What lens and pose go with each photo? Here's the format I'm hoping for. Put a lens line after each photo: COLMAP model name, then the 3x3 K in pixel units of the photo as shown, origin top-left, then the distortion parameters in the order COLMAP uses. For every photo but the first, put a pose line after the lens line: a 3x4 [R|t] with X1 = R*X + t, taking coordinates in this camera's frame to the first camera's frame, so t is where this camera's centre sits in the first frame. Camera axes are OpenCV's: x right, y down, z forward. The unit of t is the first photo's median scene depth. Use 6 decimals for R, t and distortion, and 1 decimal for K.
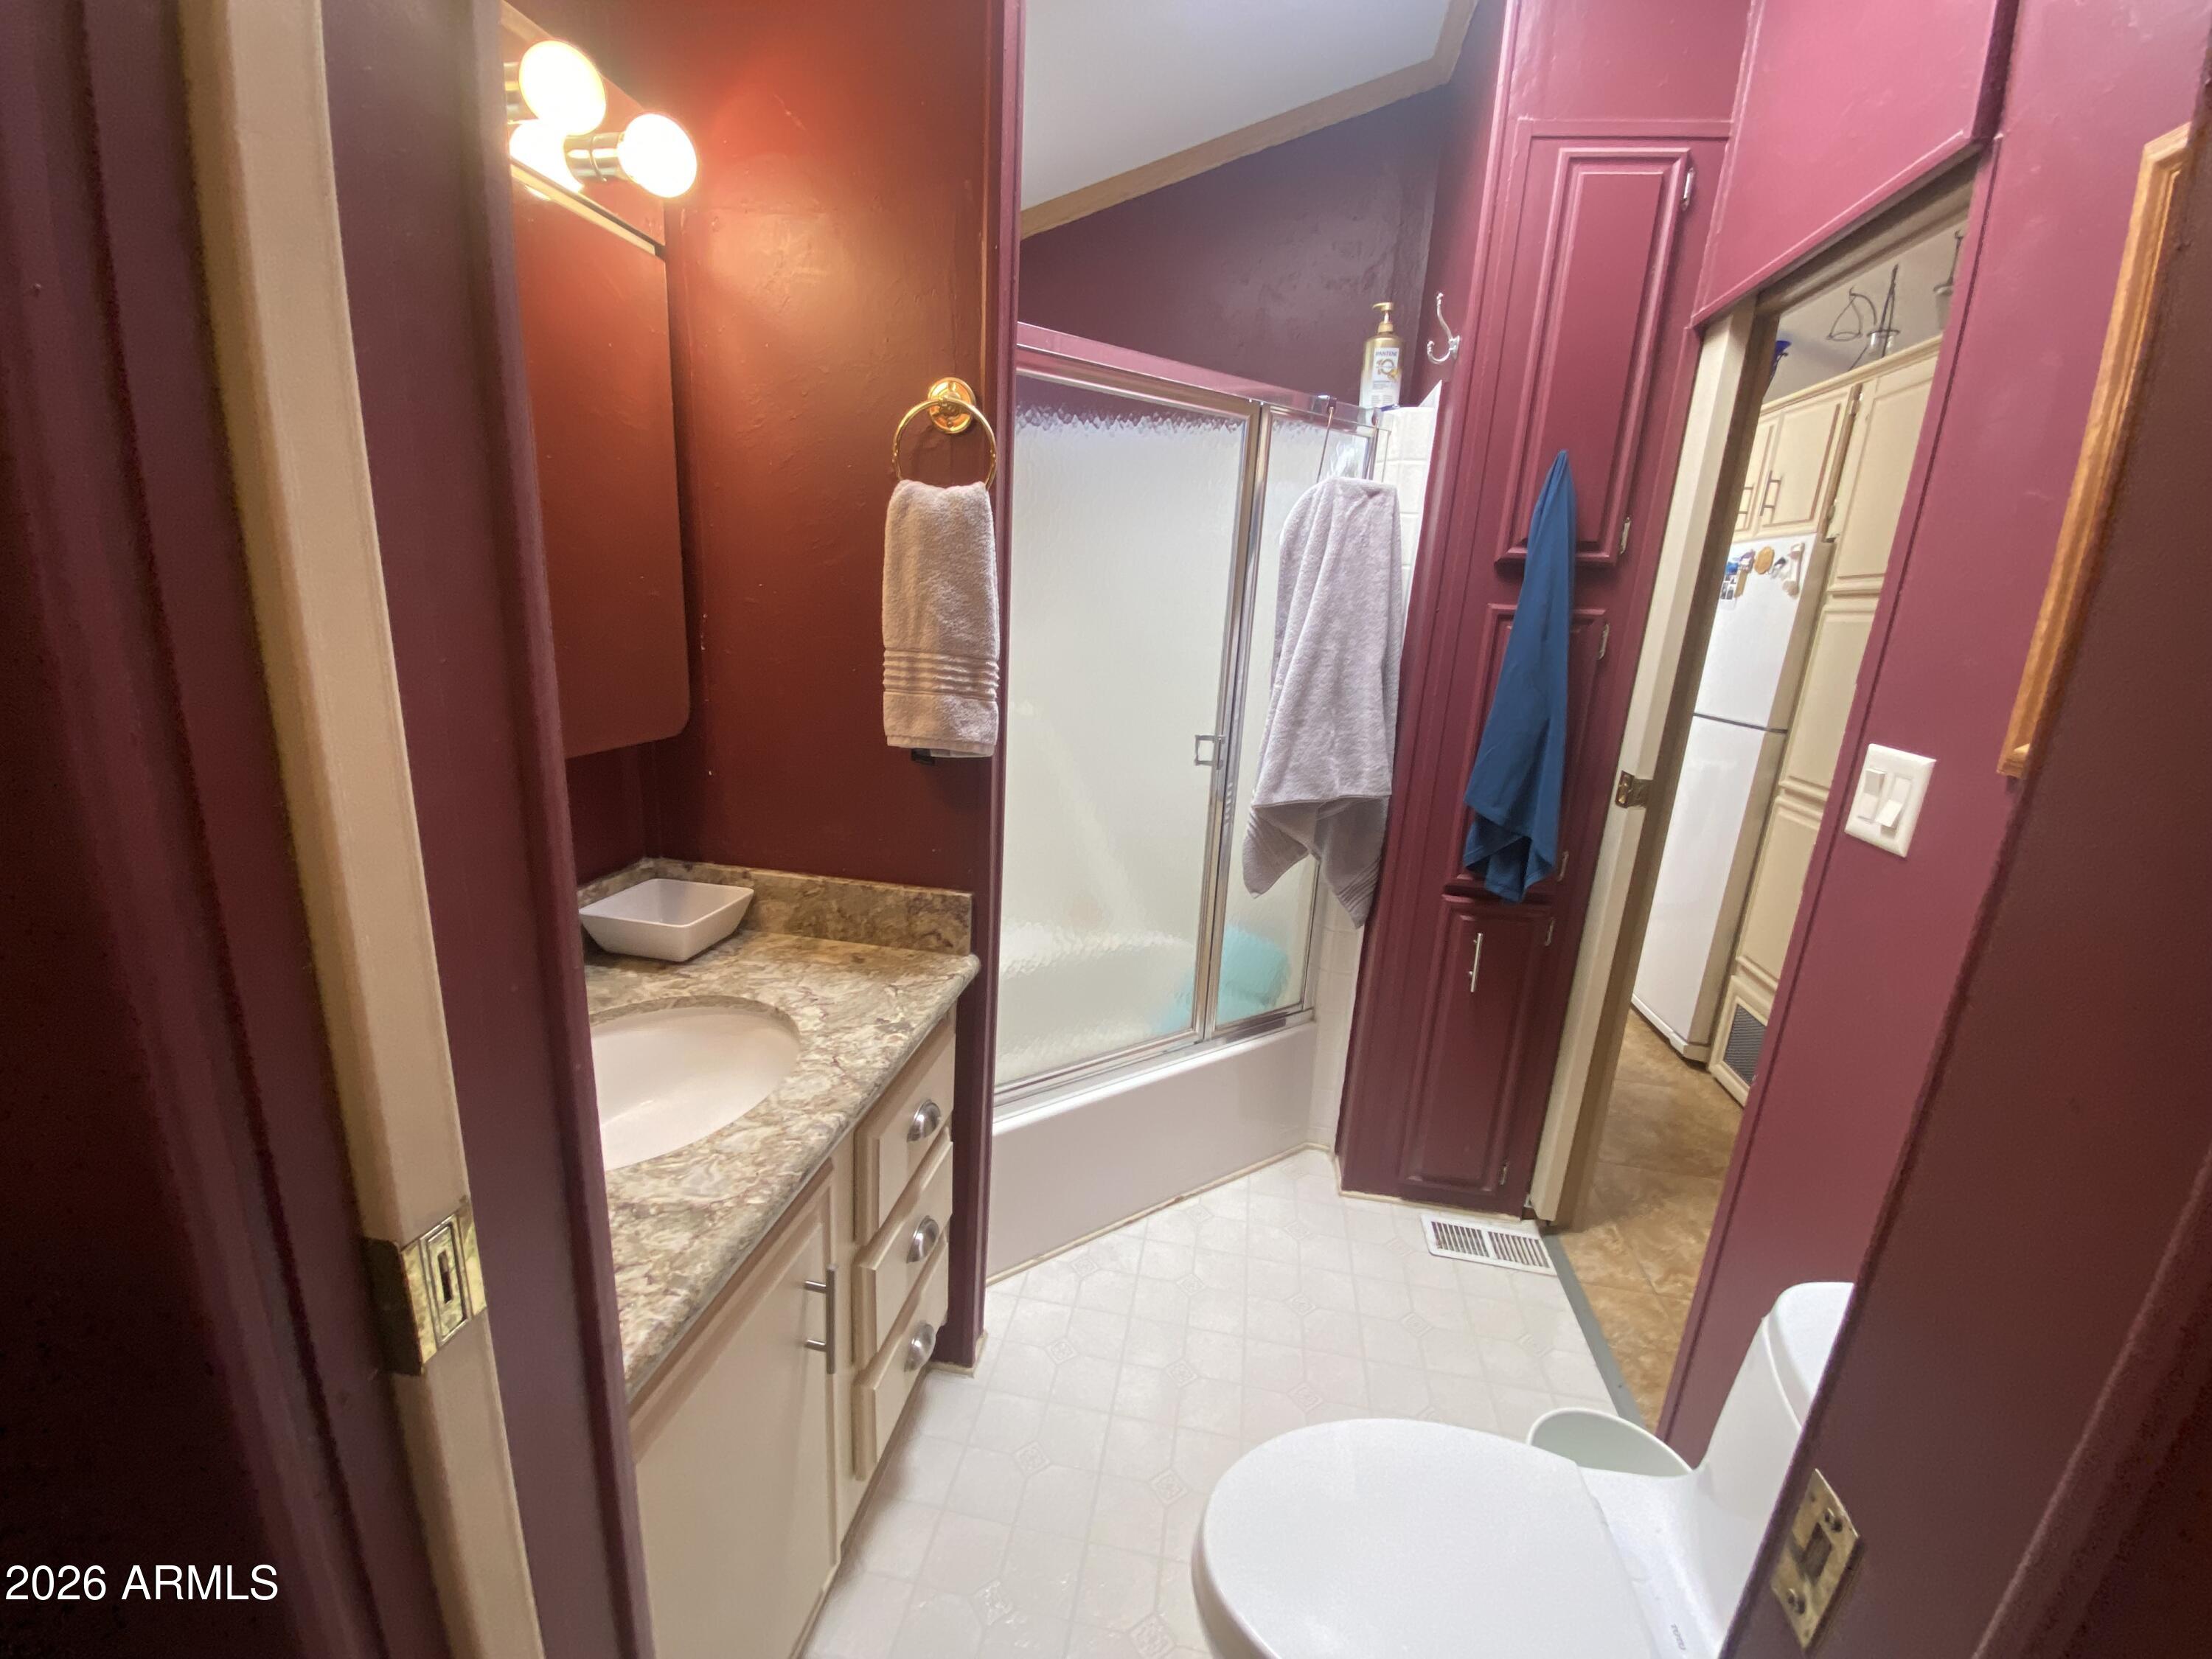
lens RADIAL K [[889.4, 0, 1106.0], [0, 889.4, 829.5], [0, 0, 1]] dist [0.017447, -0.016933]
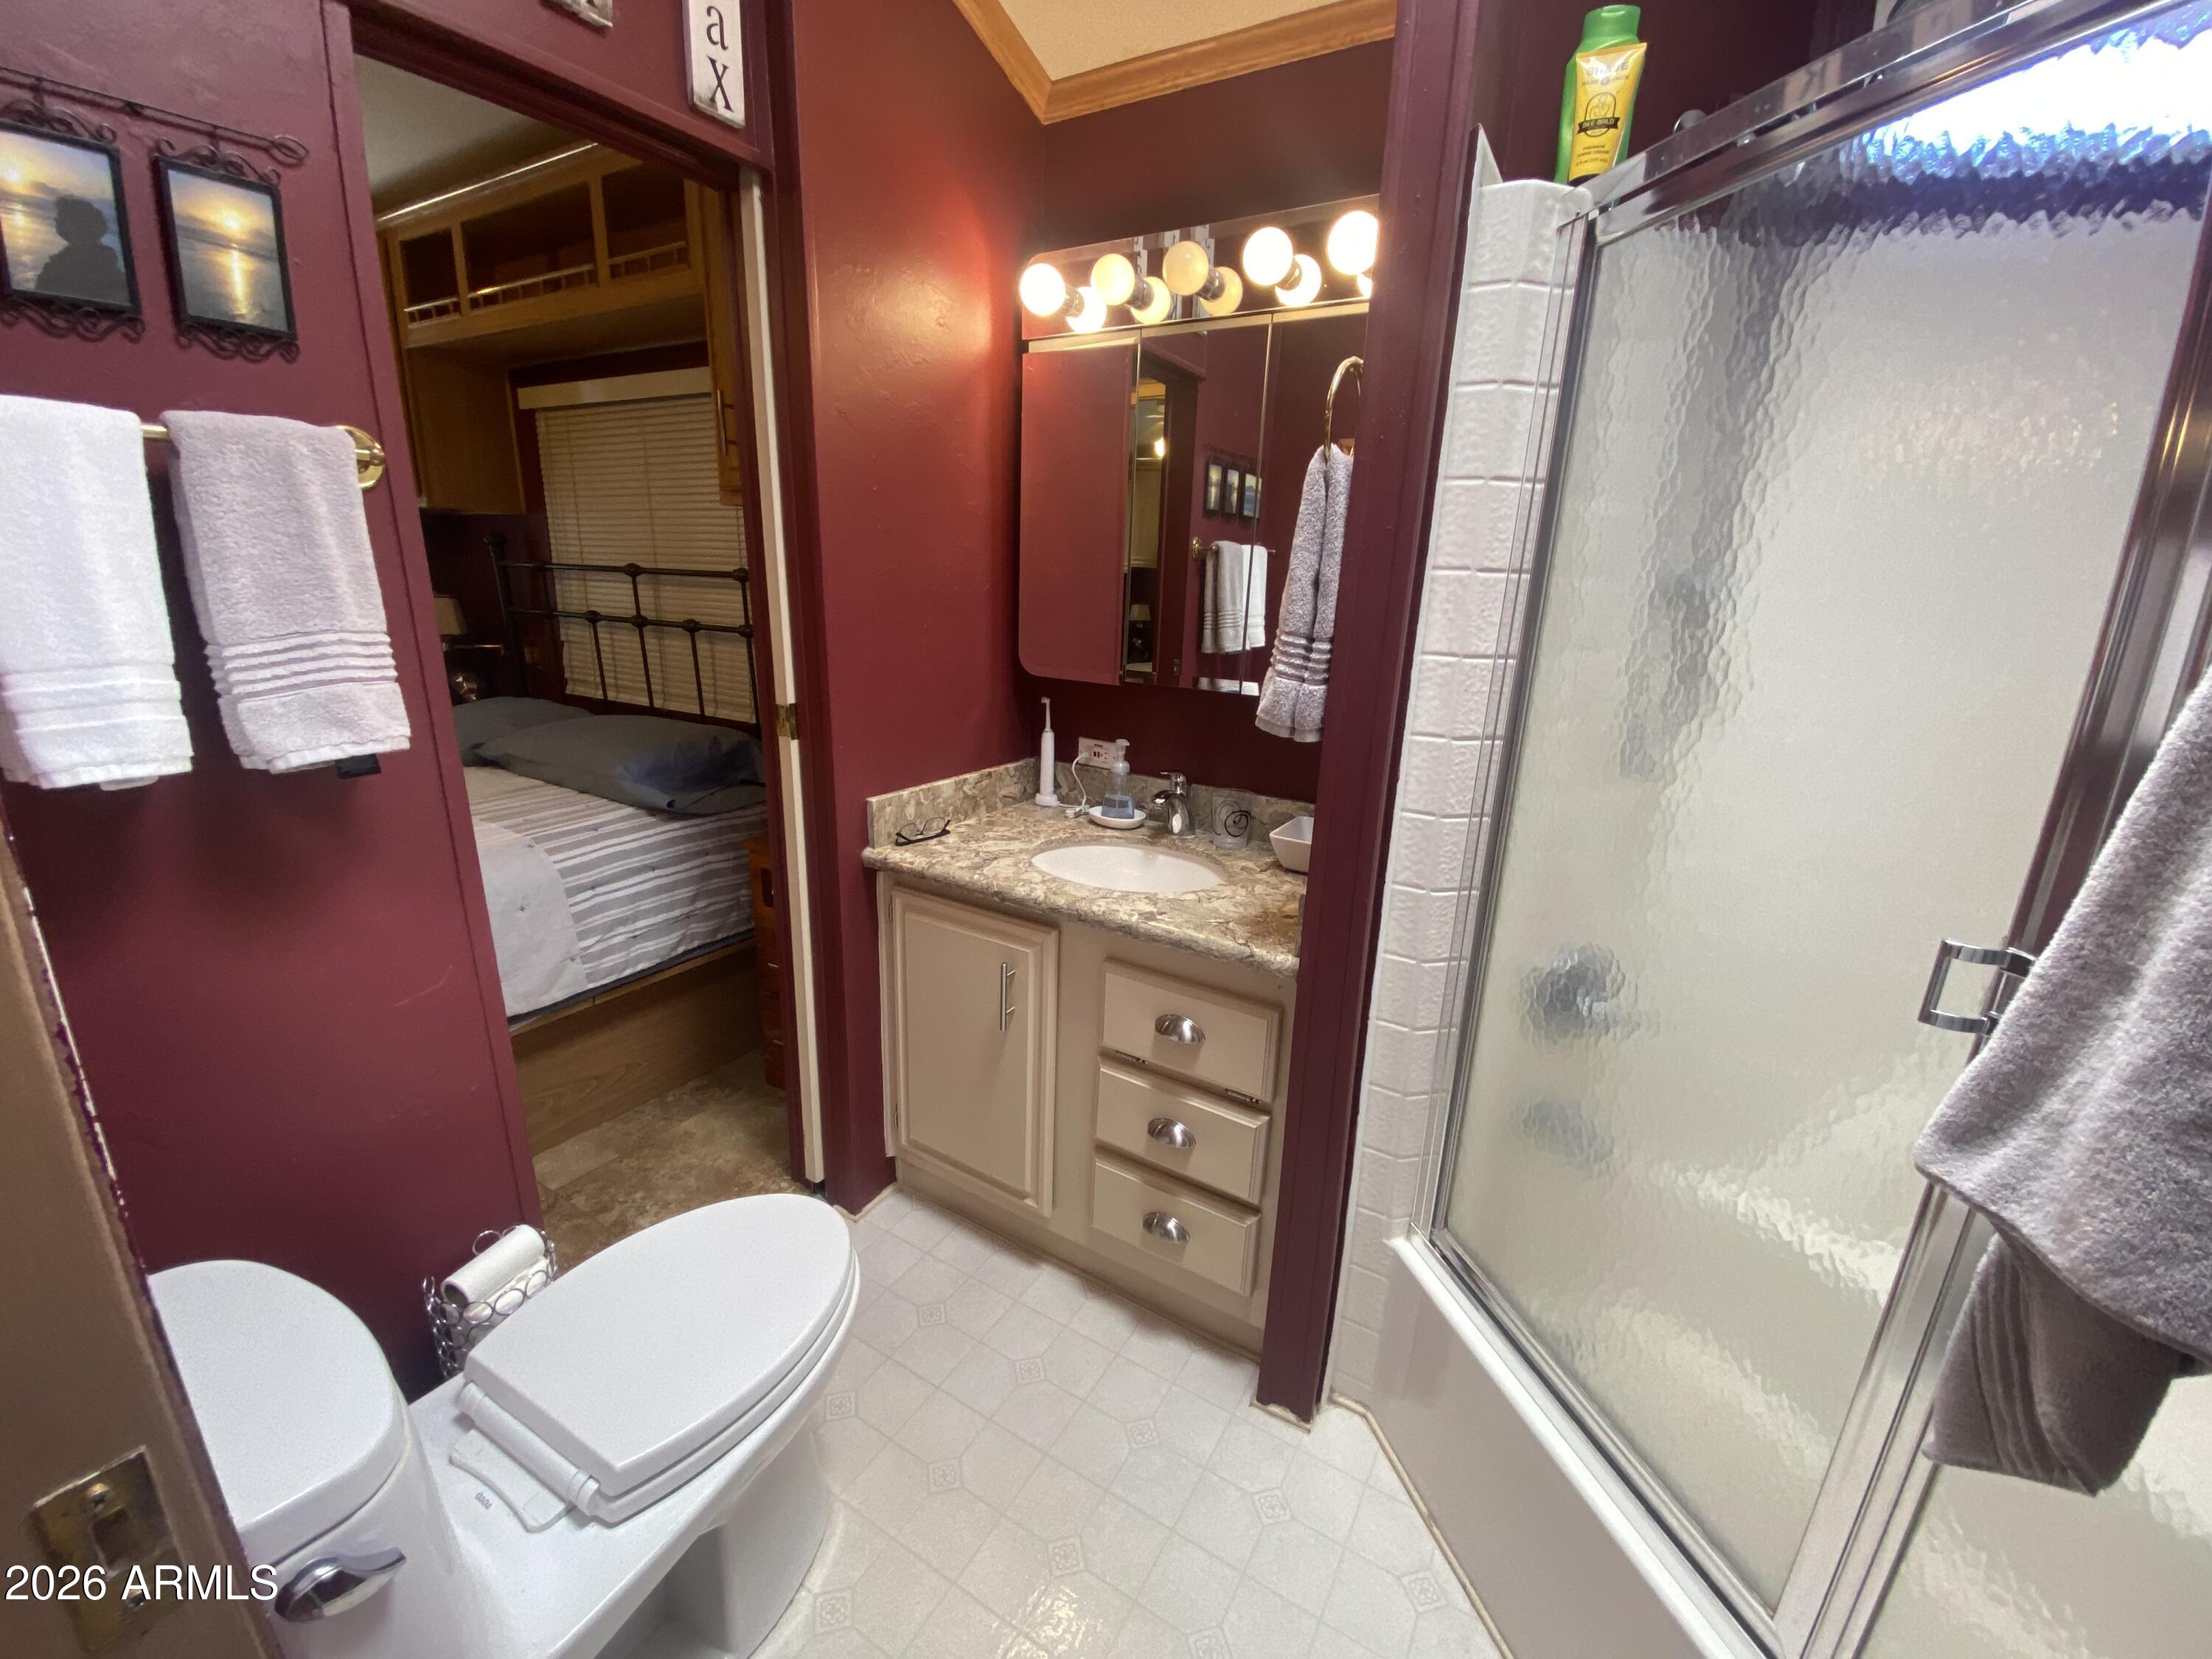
lens RADIAL K [[889.4, 0, 1106.0], [0, 889.4, 829.5], [0, 0, 1]] dist [0.017447, -0.016933]
pose [[-0.348416, 0.198783, -0.916019, 0.853612], [-0.291354, 0.905879, 0.307402, -0.242596], [0.890909, 0.373989, -0.257706, 1.138598]]
